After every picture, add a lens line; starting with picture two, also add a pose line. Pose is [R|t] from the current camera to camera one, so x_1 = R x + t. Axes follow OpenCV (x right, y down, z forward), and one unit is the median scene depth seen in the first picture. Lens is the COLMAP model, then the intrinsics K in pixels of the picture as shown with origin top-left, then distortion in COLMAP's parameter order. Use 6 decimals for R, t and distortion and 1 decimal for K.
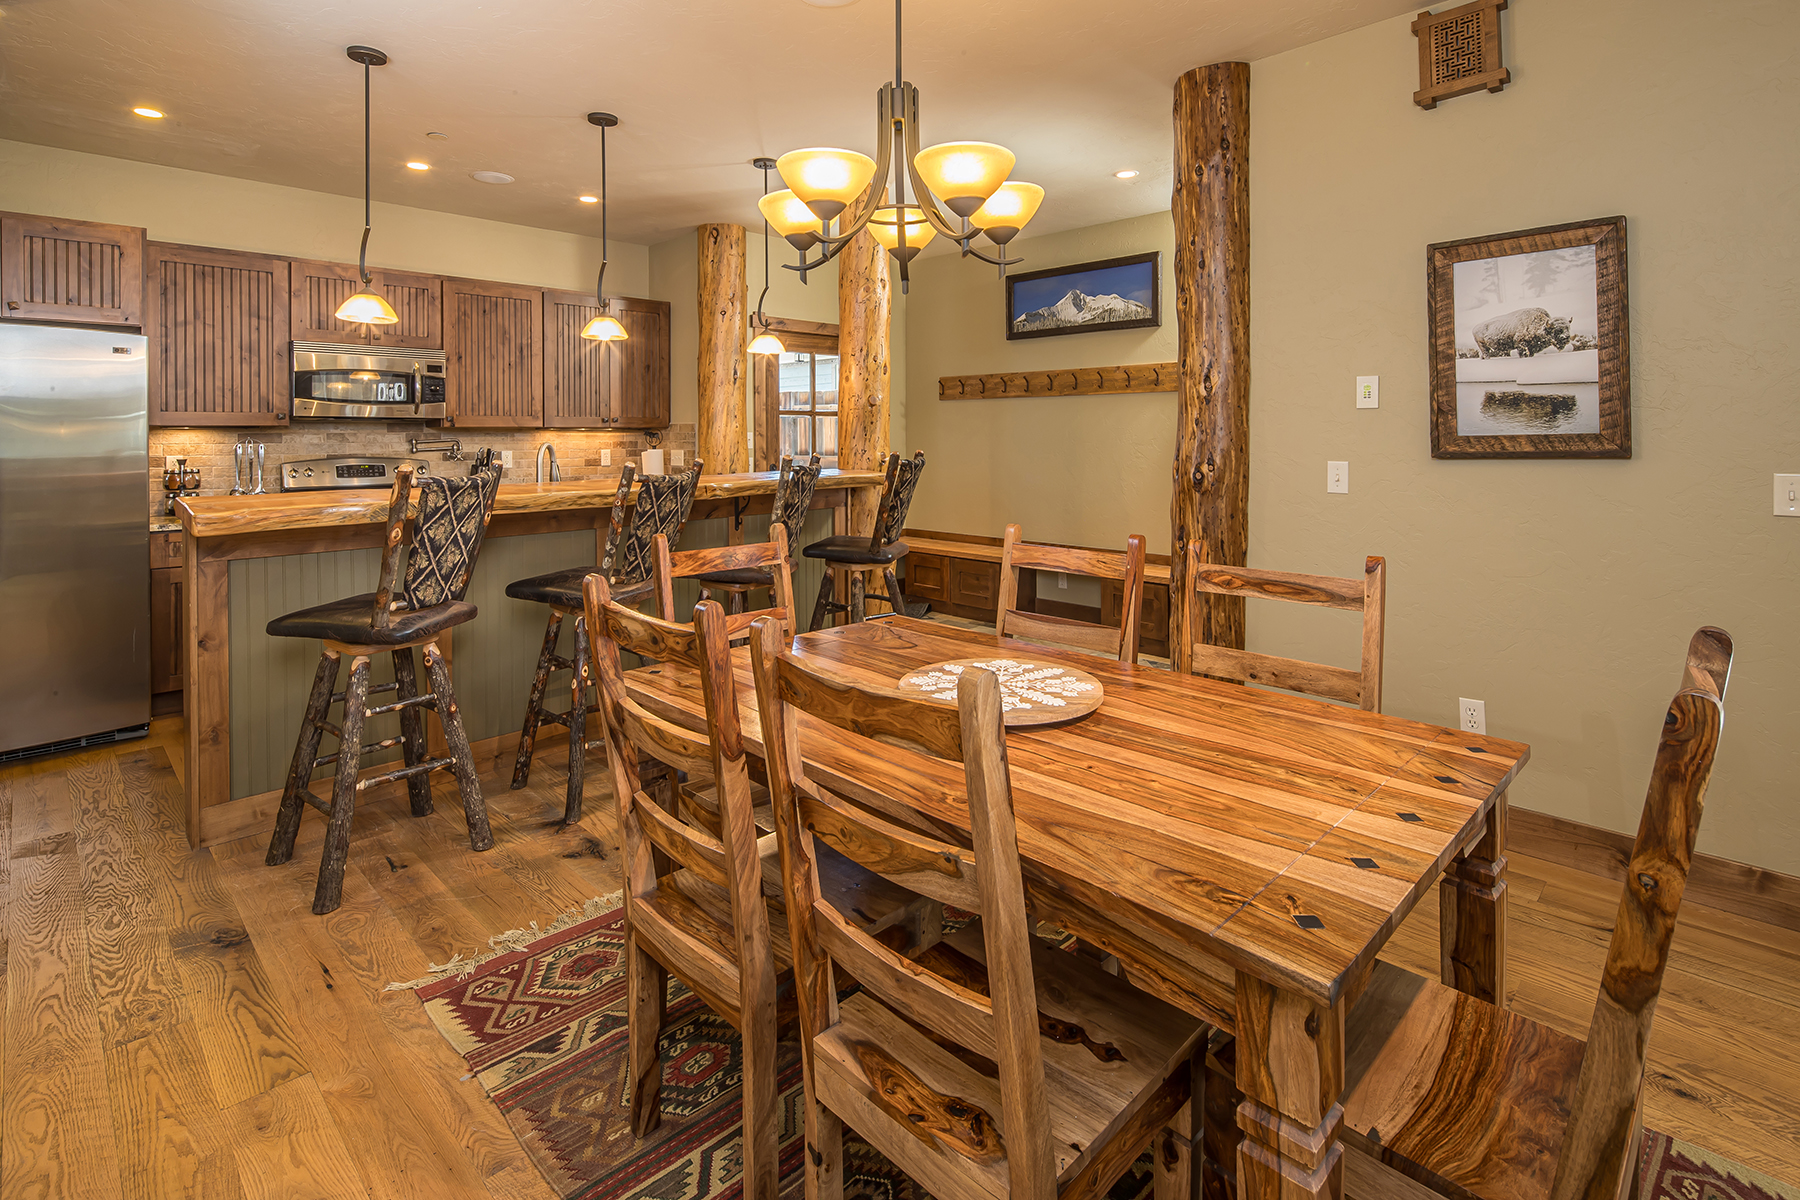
lens RADIAL K [[880.5, 0, 896.7], [0, 880.5, 441.6], [0, 0, 1]] dist [-0.003226, -0.001076]
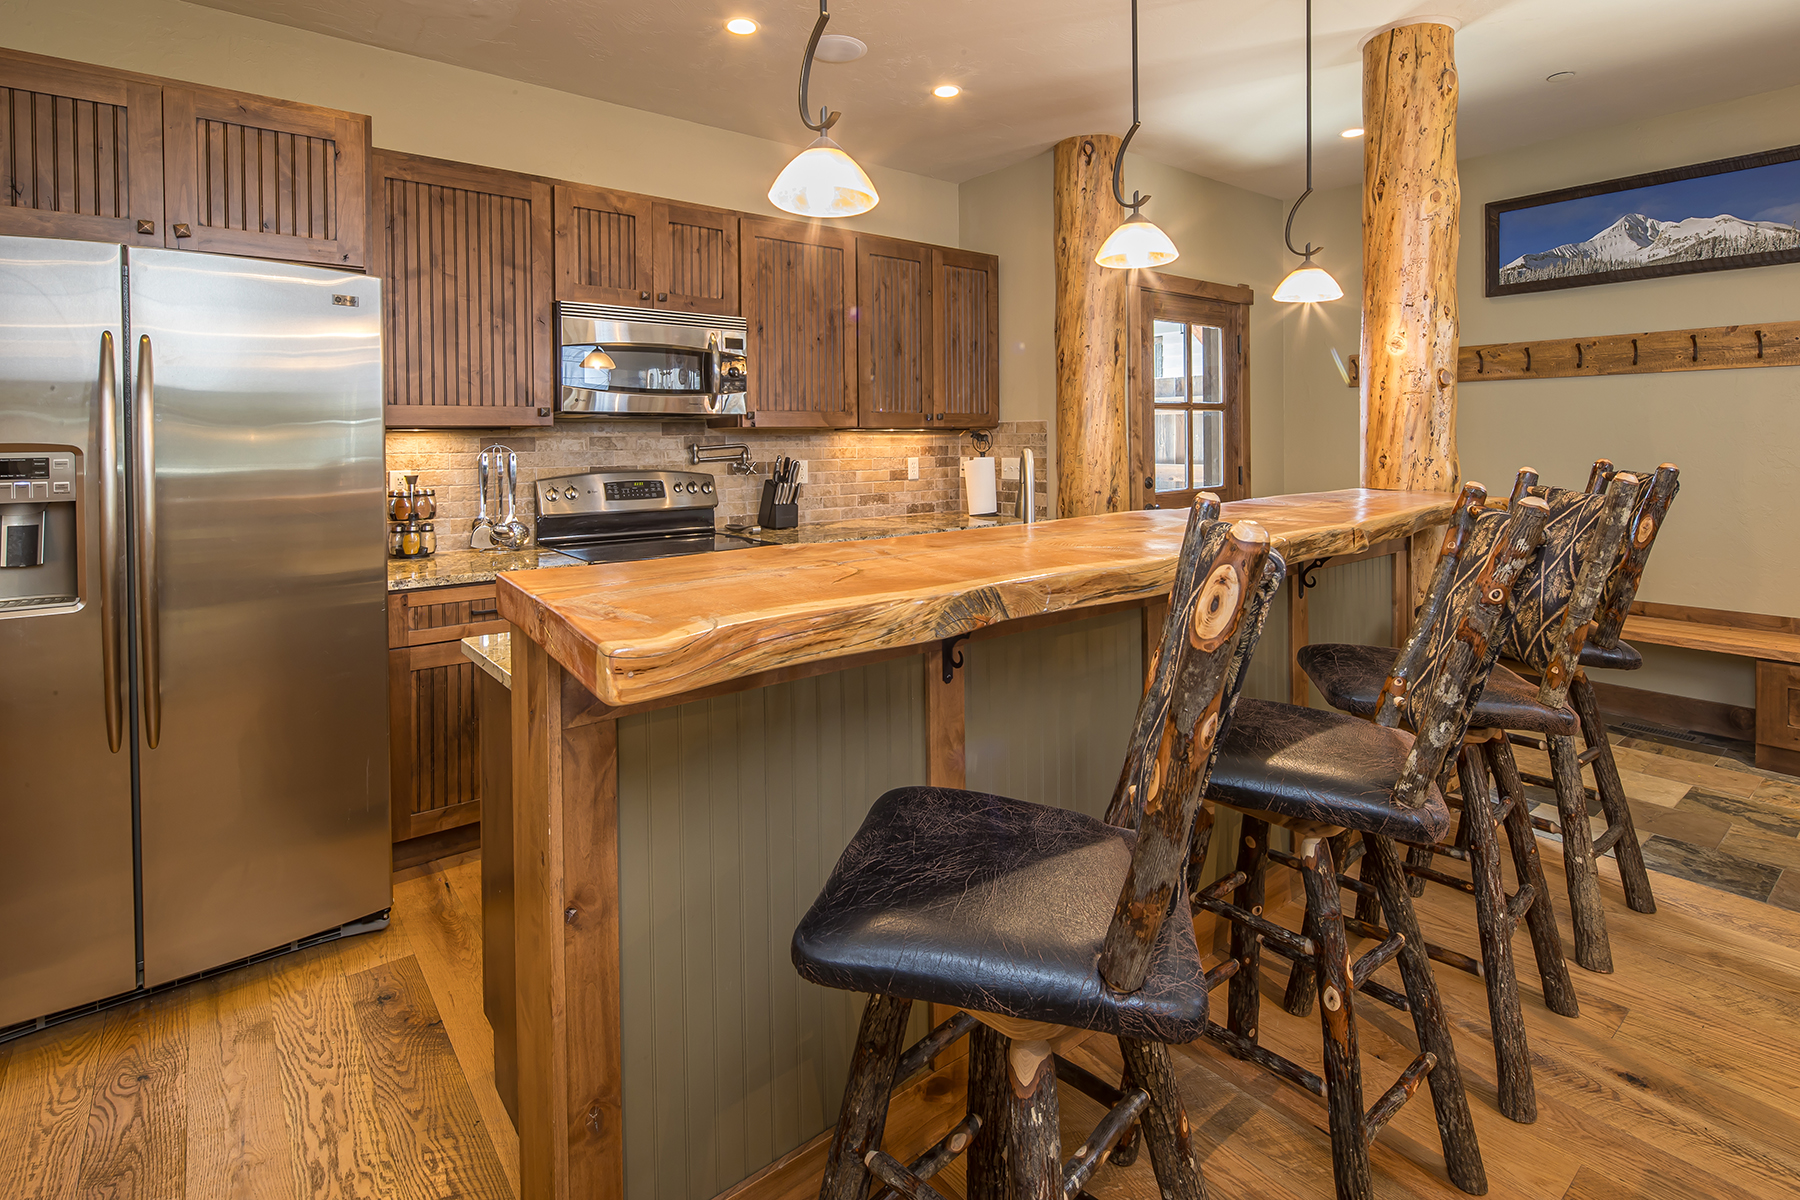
lens RADIAL K [[872.0, 0, 887.5], [0, 872.0, 454.9], [0, 0, 1]] dist [-0.000420, -0.001029]
pose [[0.992713, -0.003837, -0.120444, -0.361428], [0.005105, 0.999935, 0.010217, -0.001135], [0.120397, -0.010757, 0.992668, 0.367553]]
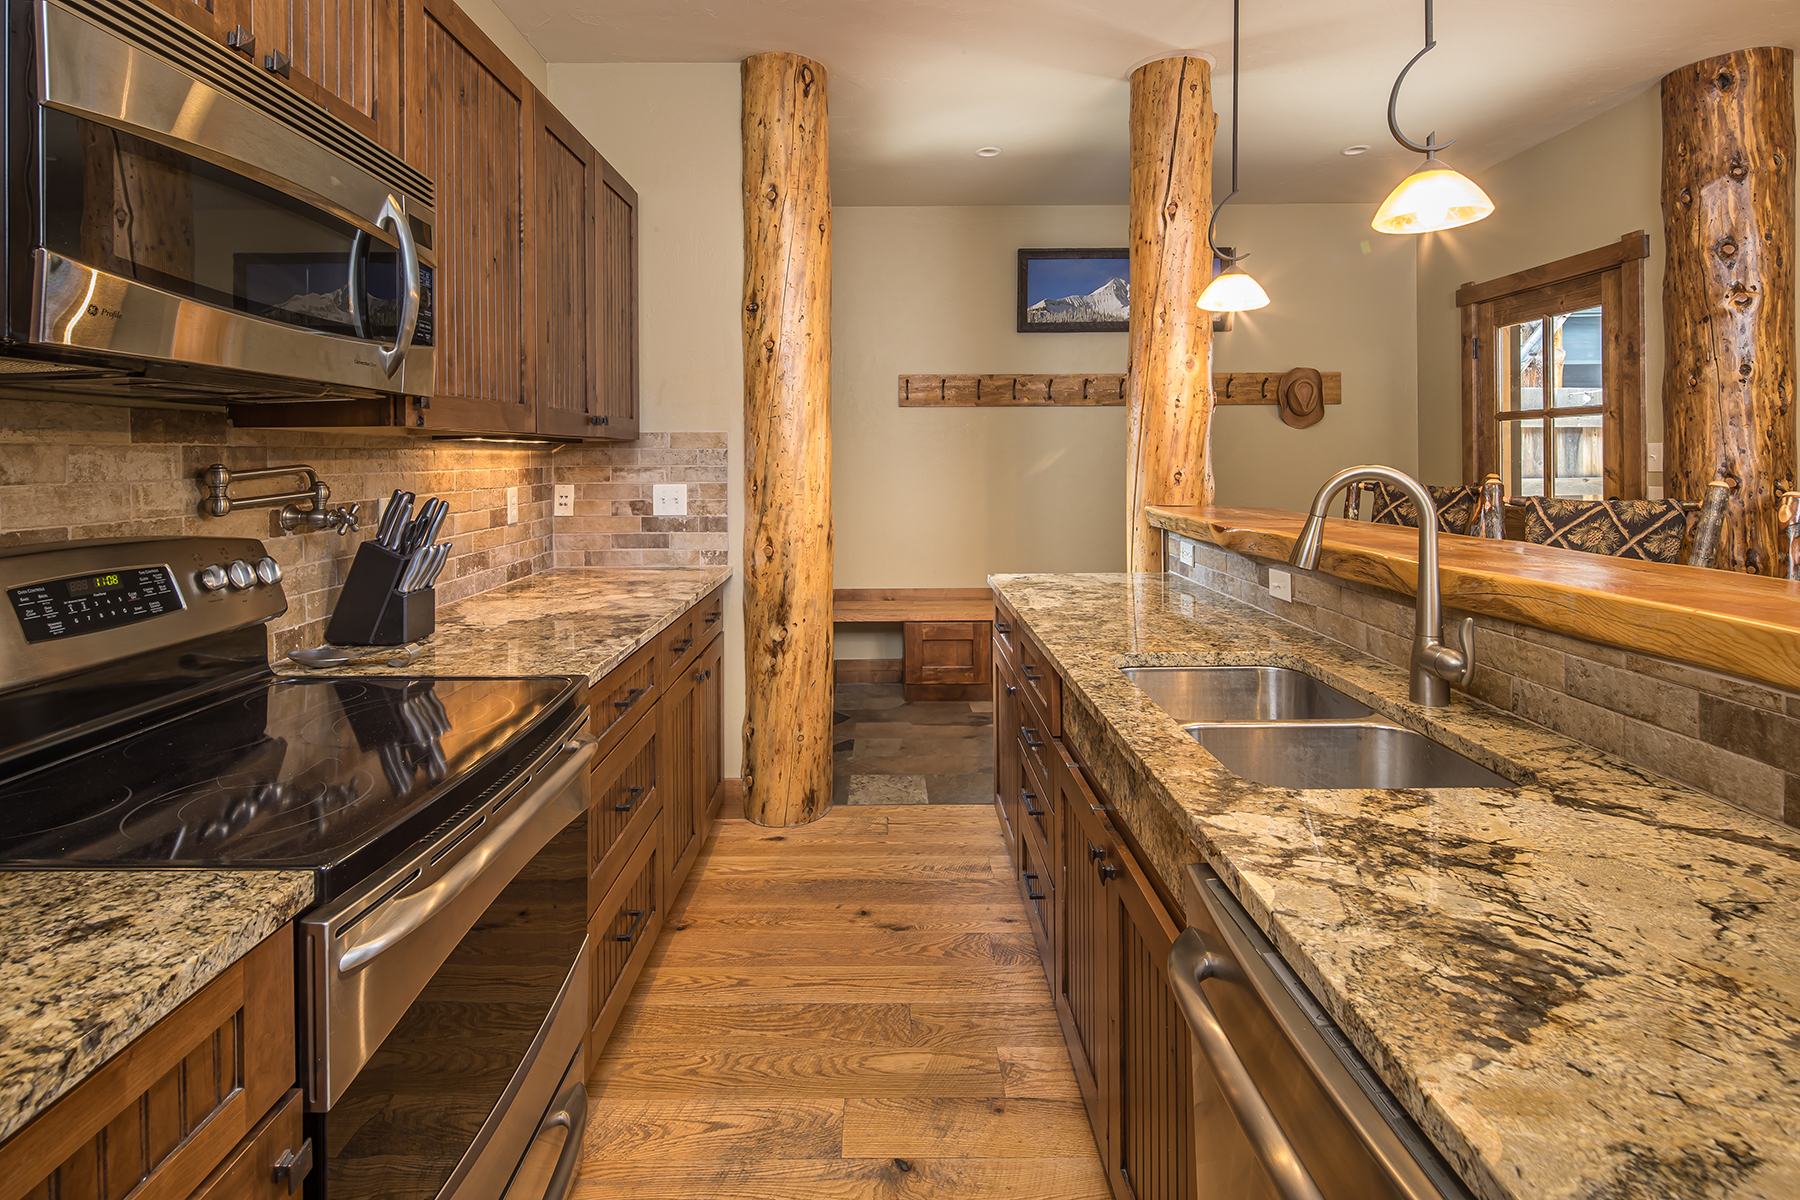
lens RADIAL K [[872.0, 0, 887.5], [0, 872.0, 454.9], [0, 0, 1]] dist [-0.000420, -0.001029]
pose [[0.701051, -0.001328, 0.713110, -0.702331], [0.010691, 0.999905, -0.008647, -0.001987], [-0.713031, 0.013686, 0.700999, 0.761476]]
